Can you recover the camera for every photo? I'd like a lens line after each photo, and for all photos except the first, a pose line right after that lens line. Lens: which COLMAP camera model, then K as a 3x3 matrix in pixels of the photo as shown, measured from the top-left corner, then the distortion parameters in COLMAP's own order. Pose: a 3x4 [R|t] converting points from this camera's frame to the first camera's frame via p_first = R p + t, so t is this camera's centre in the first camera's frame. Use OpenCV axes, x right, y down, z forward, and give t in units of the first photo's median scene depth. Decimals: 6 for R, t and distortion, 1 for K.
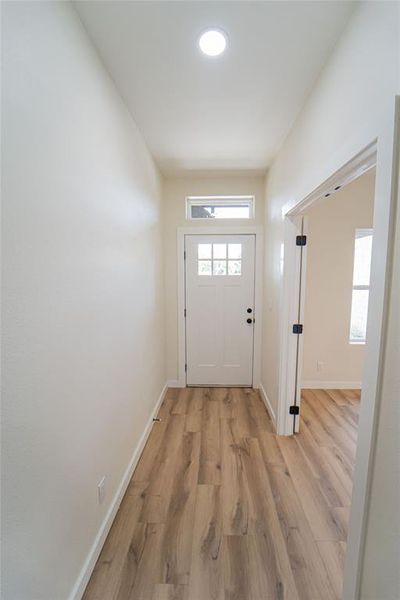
lens RADIAL K [[246.2, 0, 200.0], [0, 246.2, 300.0], [0, 0, 1]] dist [-0.030530, 0.005103]
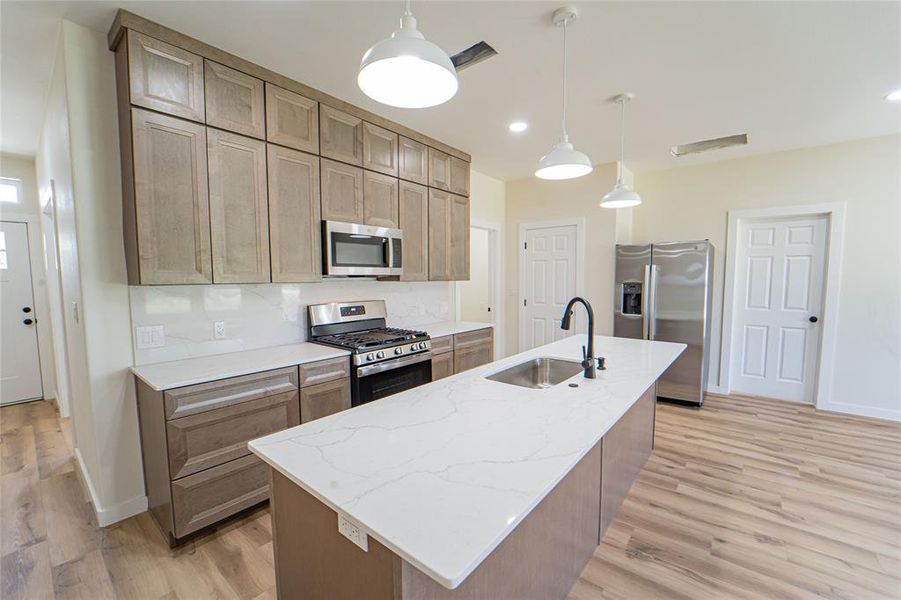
lens RADIAL K [[369.7, 0, 447.6], [0, 369.7, 305.0], [0, 0, 1]] dist [-0.030530, 0.005103]
pose [[0.589450, -0.064667, 0.805213, 0.062146], [0.084874, 0.996231, 0.017876, 0.130521], [-0.803334, 0.057805, 0.592717, -0.945142]]
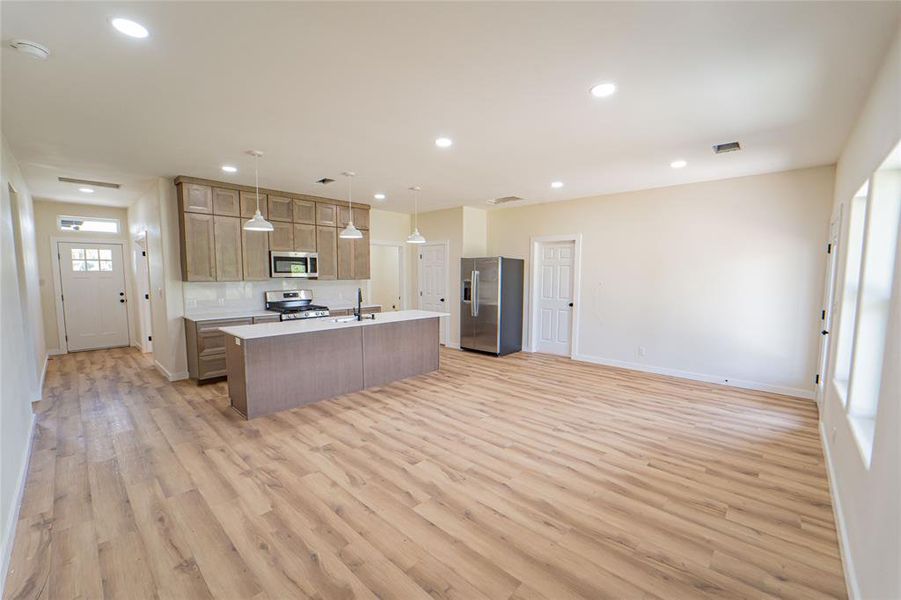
lens RADIAL K [[369.7, 0, 447.6], [0, 369.7, 305.0], [0, 0, 1]] dist [-0.030530, 0.005103]
pose [[0.640632, -0.066552, 0.764958, -0.223142], [0.073593, 0.996972, 0.025105, 0.203101], [-0.764313, 0.040212, 0.643590, -1.975670]]
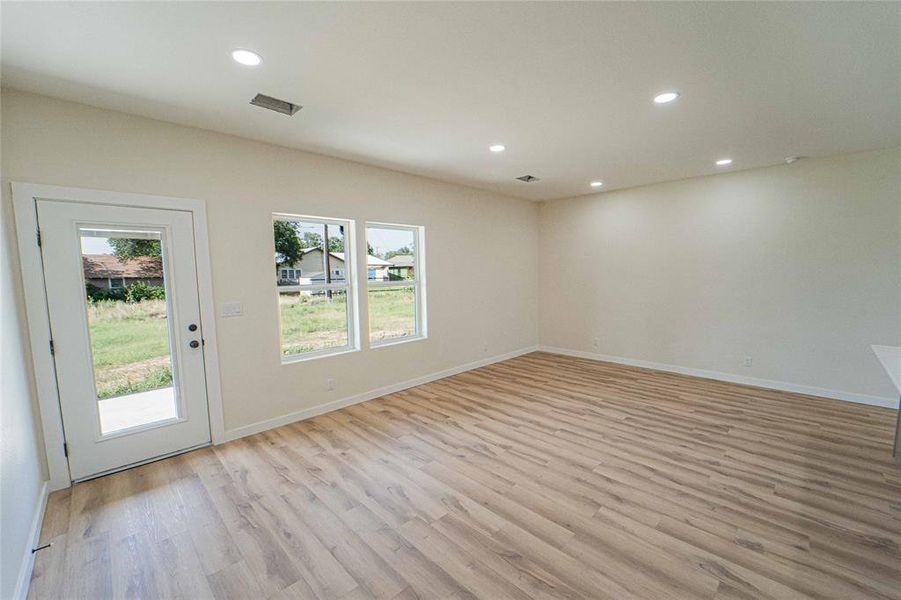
lens RADIAL K [[369.7, 0, 447.6], [0, 369.7, 305.0], [0, 0, 1]] dist [-0.030530, 0.005103]
pose [[-0.667541, 0.079393, -0.740328, 1.595625], [-0.059159, 0.985500, 0.159028, 0.101516], [0.742219, 0.149955, -0.653165, -1.041725]]
